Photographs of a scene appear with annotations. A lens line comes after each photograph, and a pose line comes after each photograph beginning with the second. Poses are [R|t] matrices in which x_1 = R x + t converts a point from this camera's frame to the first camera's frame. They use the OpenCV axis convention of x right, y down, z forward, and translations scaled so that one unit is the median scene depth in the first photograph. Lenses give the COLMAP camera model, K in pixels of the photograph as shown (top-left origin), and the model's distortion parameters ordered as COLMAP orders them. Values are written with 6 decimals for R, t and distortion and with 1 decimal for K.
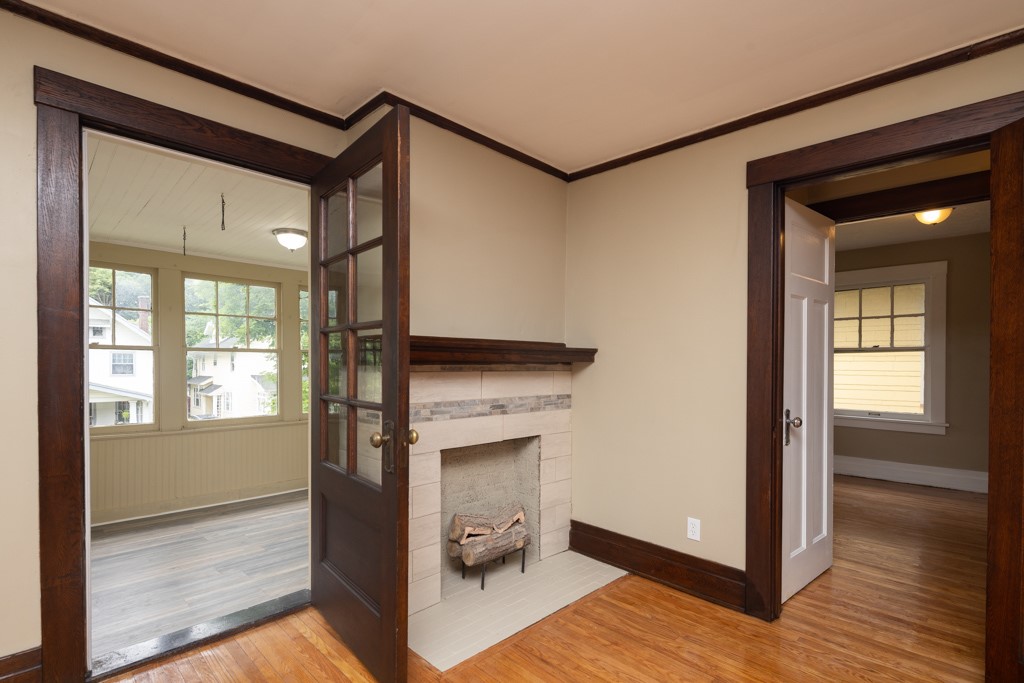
lens RADIAL K [[492.7, 0, 505.5], [0, 492.7, 370.2], [0, 0, 1]] dist [0.004580, -0.004485]
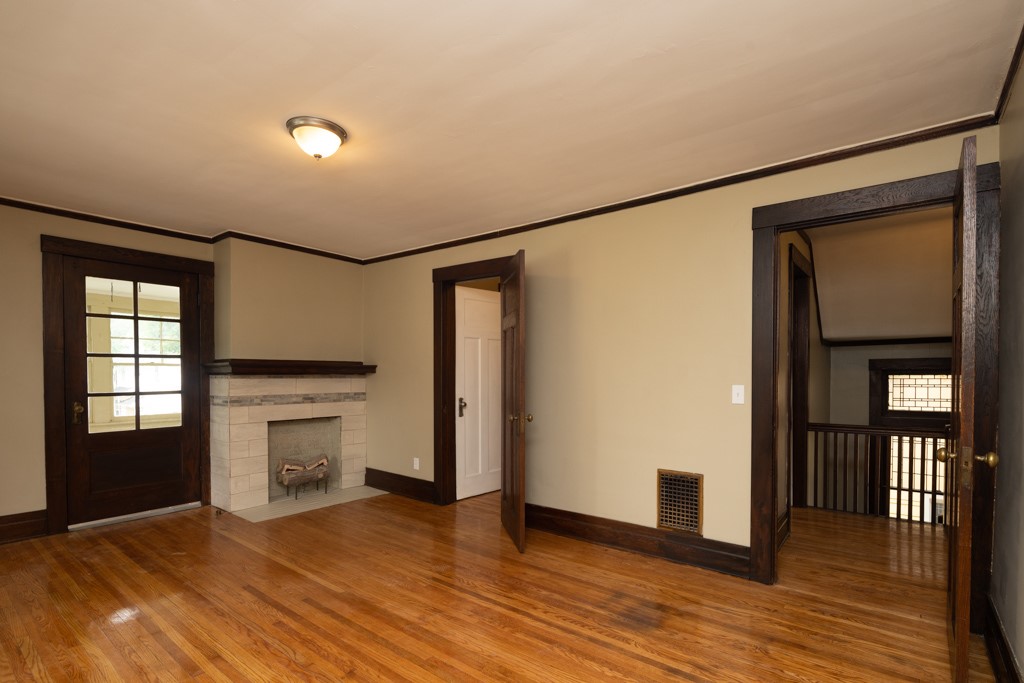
lens RADIAL K [[492.7, 0, 510.0], [0, 492.7, 382.0], [0, 0, 1]] dist [0.004580, -0.004485]
pose [[0.992958, -0.002506, 0.118443, 0.489345], [0.001904, 0.999985, 0.005196, 0.007014], [-0.118455, -0.004934, 0.992947, -0.831152]]
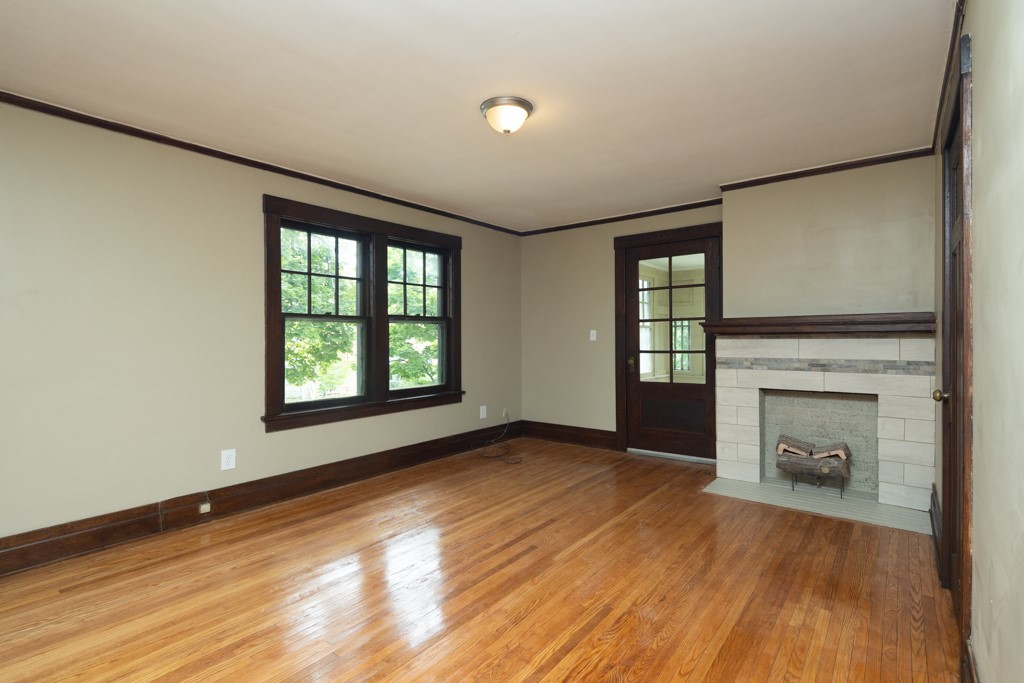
lens RADIAL K [[492.7, 0, 506.0], [0, 492.7, 342.5], [0, 0, 1]] dist [0.004580, -0.004485]
pose [[0.120884, 0.004100, -0.992658, 1.210387], [-0.005490, 0.999979, 0.003462, 0.011709], [0.992651, 0.005032, 0.120904, -0.007775]]
